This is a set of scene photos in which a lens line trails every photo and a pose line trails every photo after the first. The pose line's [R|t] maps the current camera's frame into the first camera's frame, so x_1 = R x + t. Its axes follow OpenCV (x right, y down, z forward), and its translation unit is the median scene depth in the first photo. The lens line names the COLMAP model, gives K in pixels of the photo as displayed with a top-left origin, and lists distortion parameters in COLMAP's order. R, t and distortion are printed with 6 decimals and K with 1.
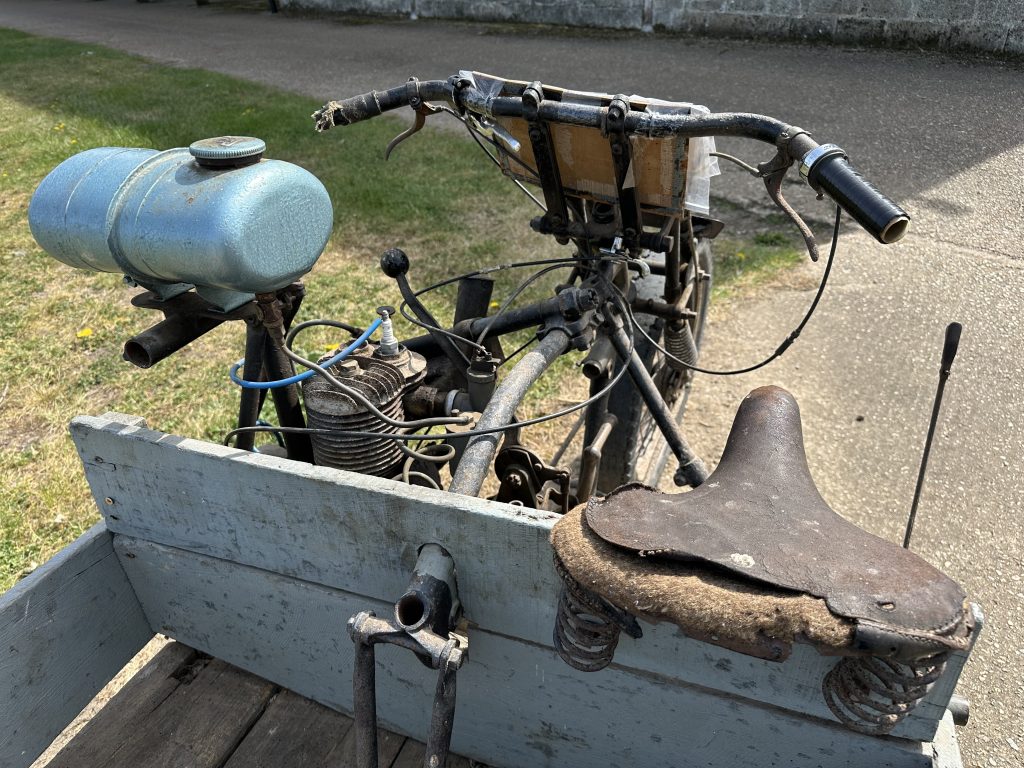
lens RADIAL K [[710.6, 0, 490.7], [0, 710.6, 379.9], [0, 0, 1]] dist [0.042631, -0.059880]
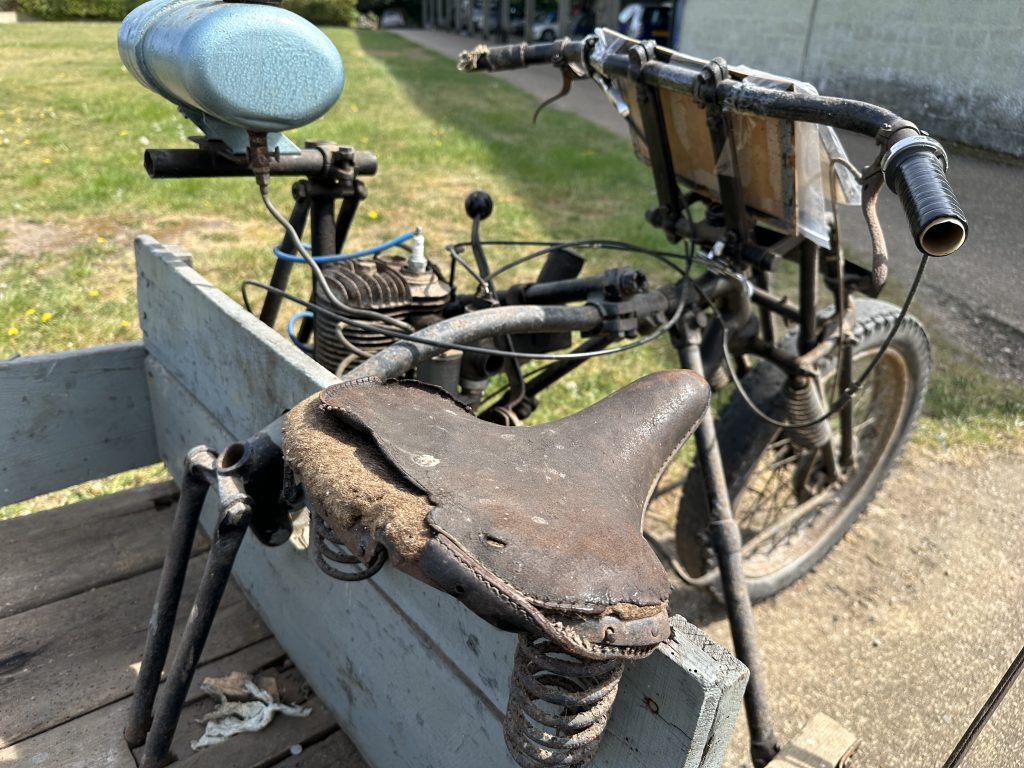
lens RADIAL K [[714.1, 0, 509.1], [0, 714.1, 377.8], [0, 0, 1]] dist [0.035861, -0.055771]
pose [[0.875178, 0.315884, -0.366444, 0.394809], [-0.349889, 0.936358, -0.028476, 0.085918], [0.334128, 0.153136, 0.930004, 0.144029]]
